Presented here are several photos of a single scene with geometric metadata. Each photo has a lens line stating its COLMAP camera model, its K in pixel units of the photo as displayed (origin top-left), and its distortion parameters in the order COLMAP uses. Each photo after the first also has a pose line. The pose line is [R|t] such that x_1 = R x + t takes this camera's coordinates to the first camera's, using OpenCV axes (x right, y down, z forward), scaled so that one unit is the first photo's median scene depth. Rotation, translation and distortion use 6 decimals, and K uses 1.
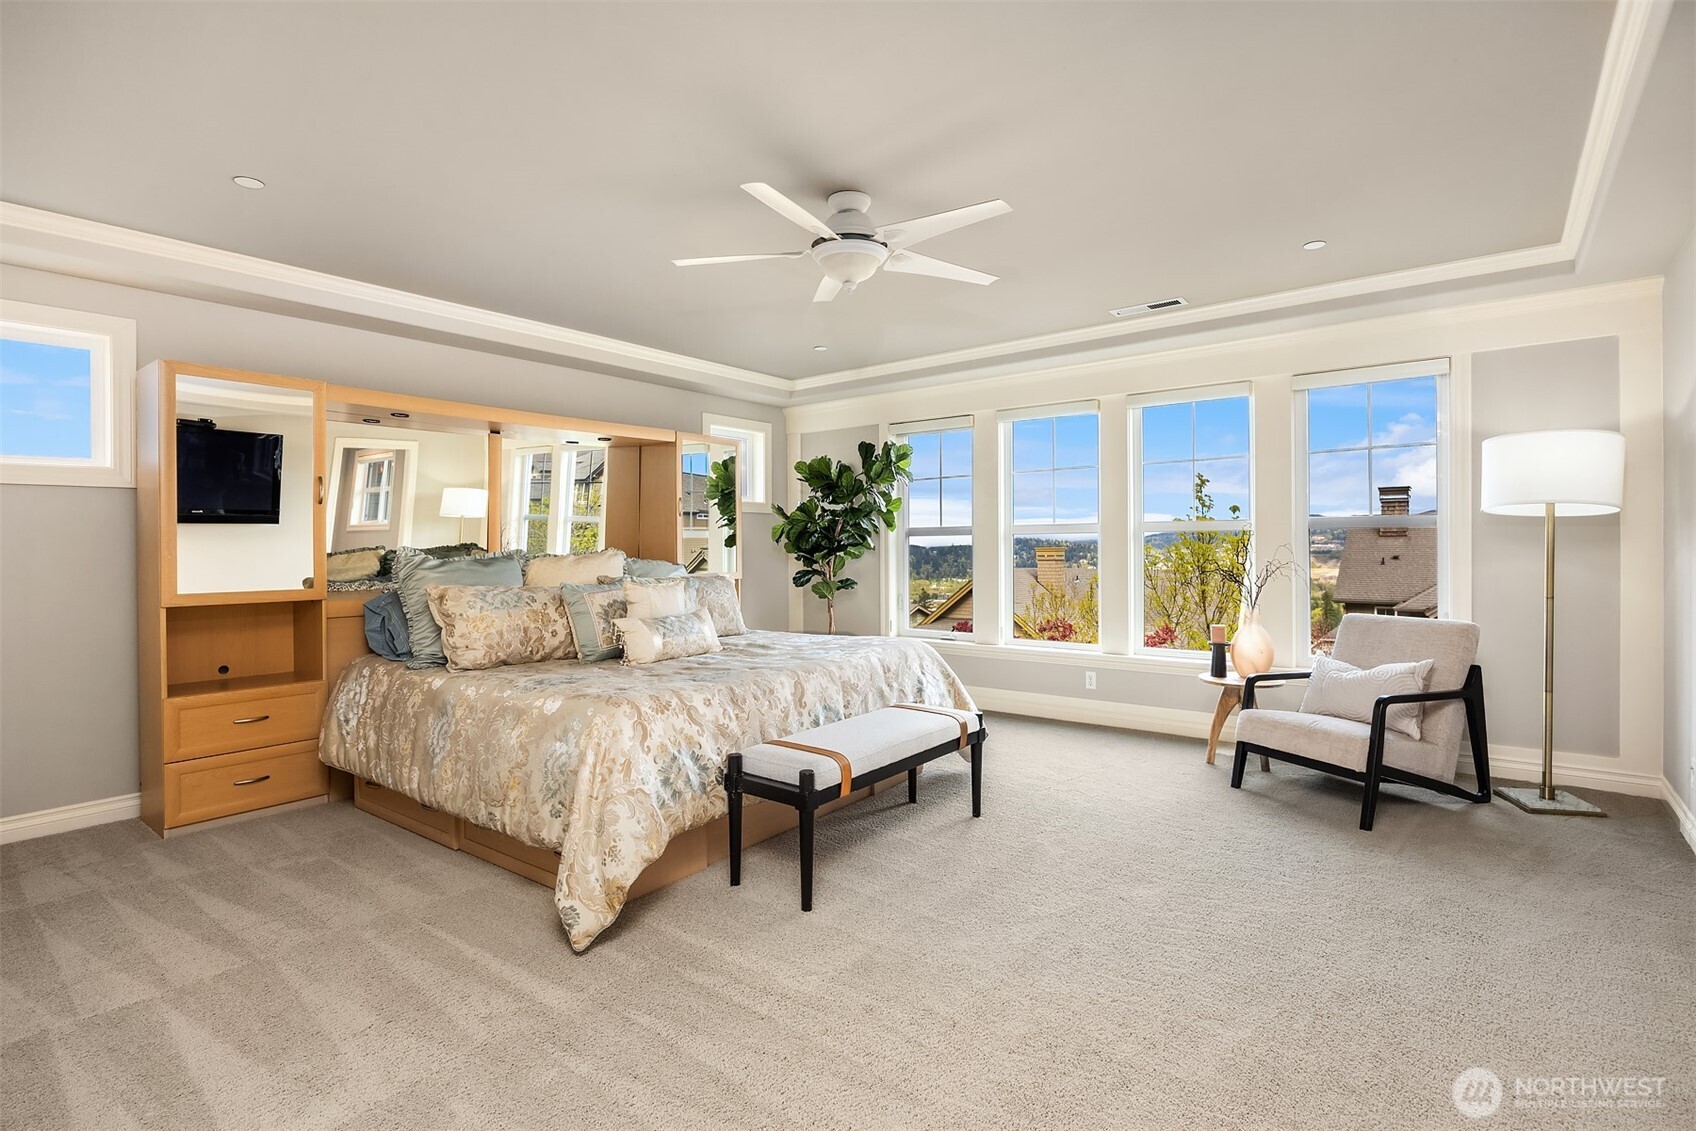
lens RADIAL K [[819.4, 0, 847.3], [0, 819.4, 553.8], [0, 0, 1]] dist [-0.000032, -0.000216]
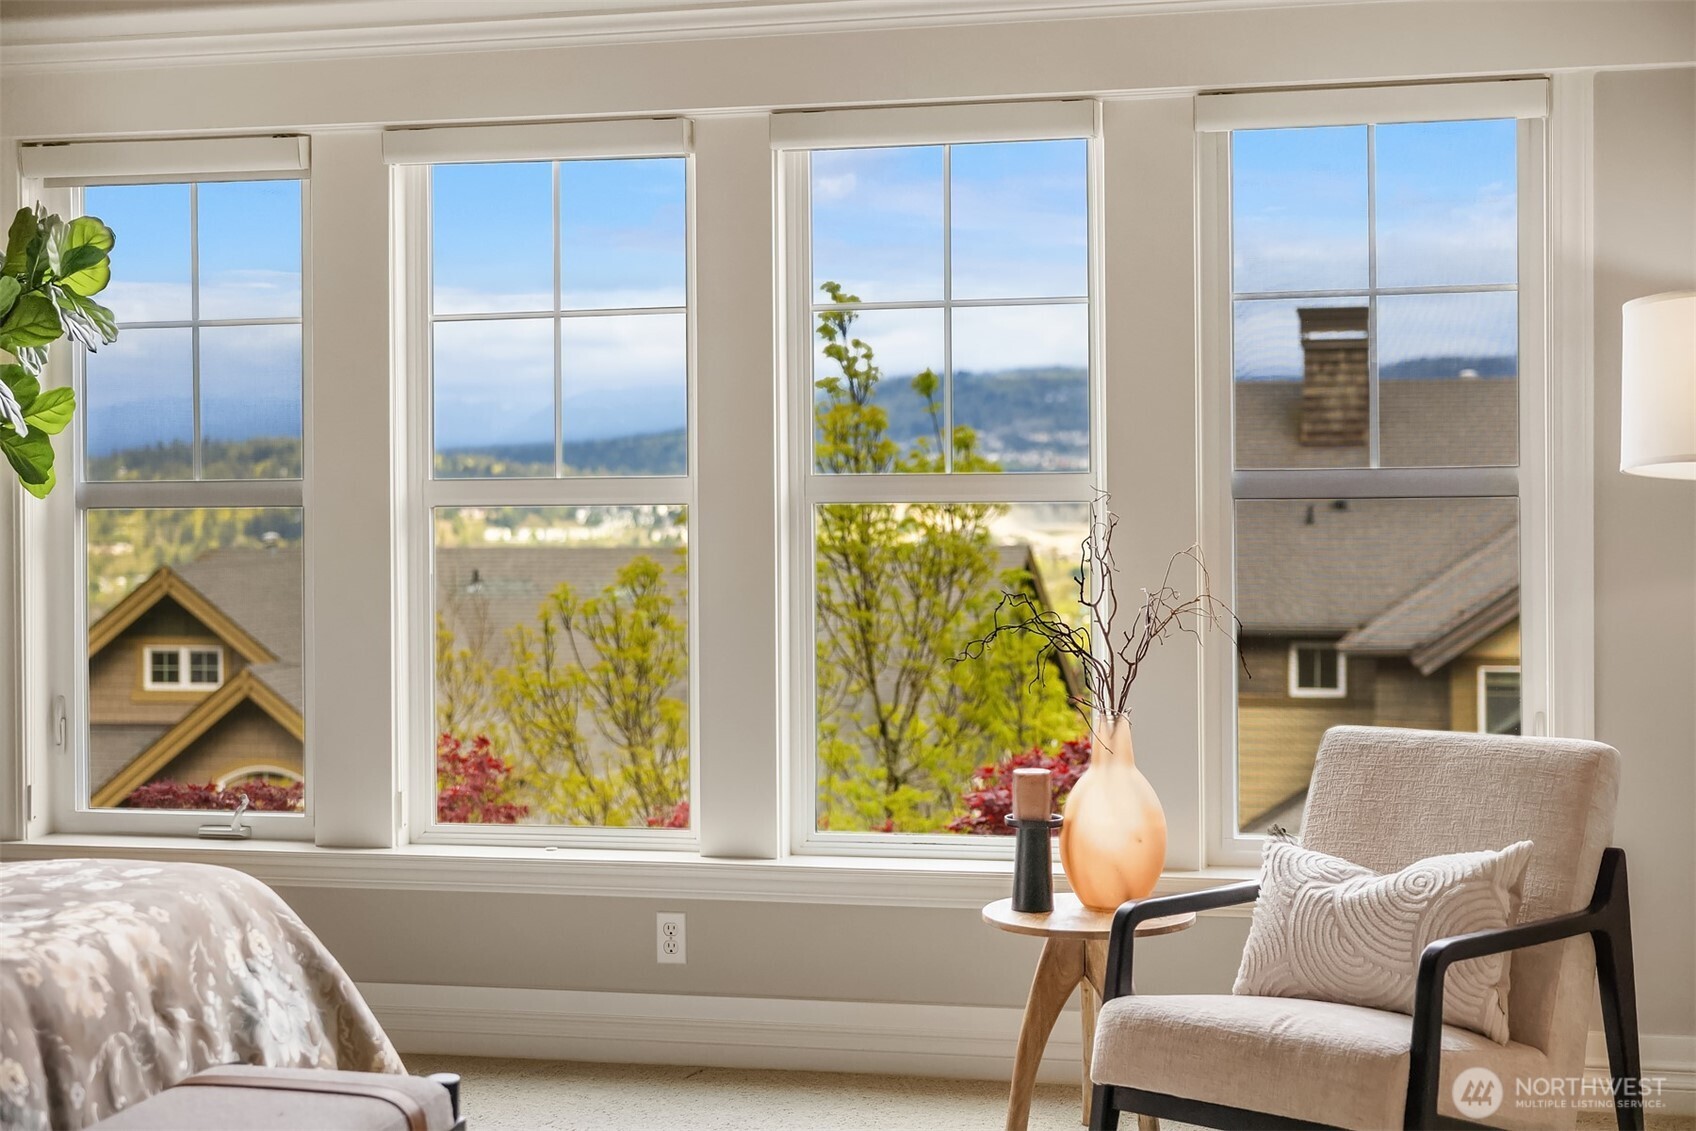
lens RADIAL K [[2722.1, 0, 843.1], [0, 2722.1, 548.7], [0, 0, 1]] dist [0.032536, 0.000000]
pose [[0.914130, -0.016126, 0.405100, -0.119426], [0.006591, 0.999668, 0.024921, -0.043653], [-0.405368, -0.020111, 0.913932, -0.080390]]
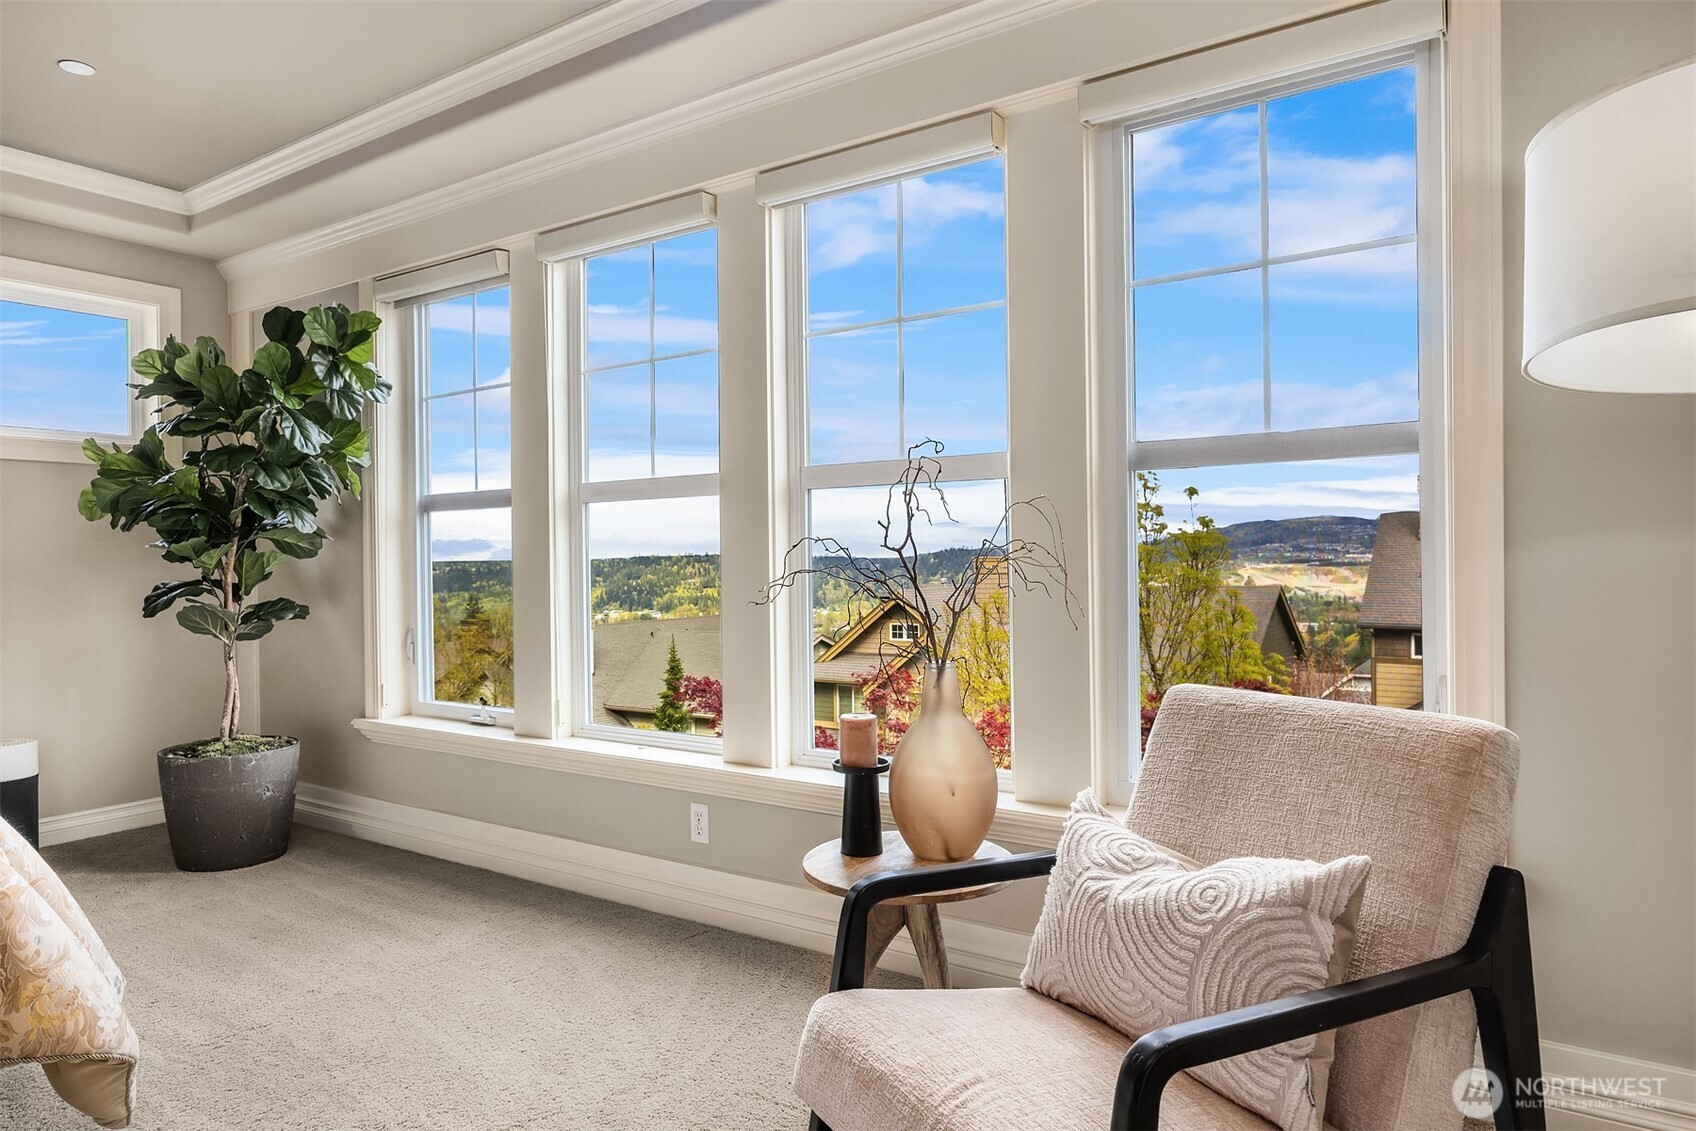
lens RADIAL K [[1035.7, 0, 845.0], [0, 1035.7, 573.9], [0, 0, 1]] dist [0.002487, 0.000172]
pose [[0.997970, -0.004267, 0.063547, 0.417112], [0.003870, 0.999972, 0.006375, 0.019154], [-0.063572, -0.006116, 0.997958, 0.529675]]
